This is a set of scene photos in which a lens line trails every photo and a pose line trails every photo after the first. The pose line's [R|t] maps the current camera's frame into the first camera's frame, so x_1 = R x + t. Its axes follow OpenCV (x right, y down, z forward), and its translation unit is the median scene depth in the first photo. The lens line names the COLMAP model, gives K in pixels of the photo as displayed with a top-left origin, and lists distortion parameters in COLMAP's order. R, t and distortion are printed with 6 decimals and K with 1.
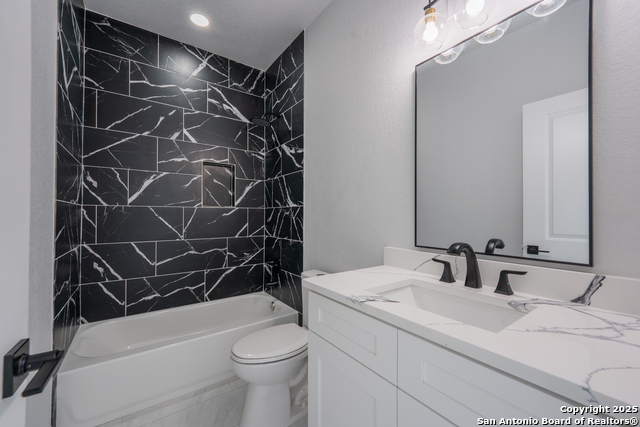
lens RADIAL K [[253.7, 0, 319.3], [0, 253.7, 211.0], [0, 0, 1]] dist [-0.039327, -0.000110]
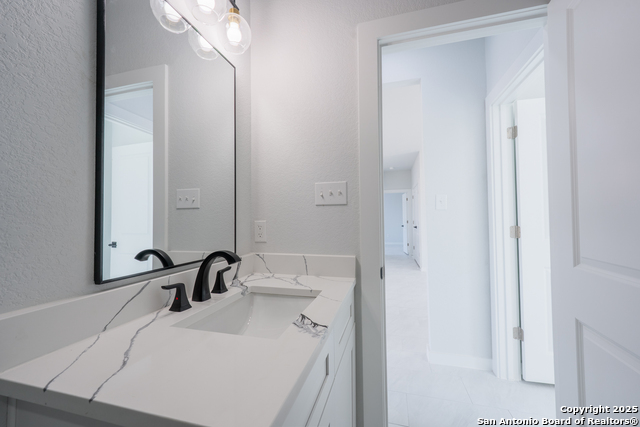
lens RADIAL K [[259.8, 0, 320.0], [0, 259.8, 213.5], [0, 0, 1]] dist [0.006441, 0.000049]
pose [[-0.619558, 0.026639, 0.784499, -0.348469], [0.006844, 0.999569, -0.028537, 0.013385], [-0.784921, -0.012311, -0.619473, 1.063579]]
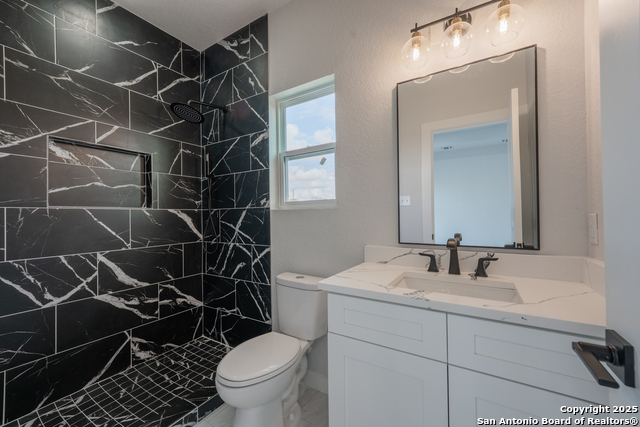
lens RADIAL K [[252.9, 0, 320.7], [0, 252.9, 214.7], [0, 0, 1]] dist [-0.000364, -0.000100]
pose [[0.931871, -0.001987, 0.362784, -0.379044], [0.001348, 0.999997, 0.002016, 0.009073], [-0.362787, -0.001390, 0.931871, 0.075342]]
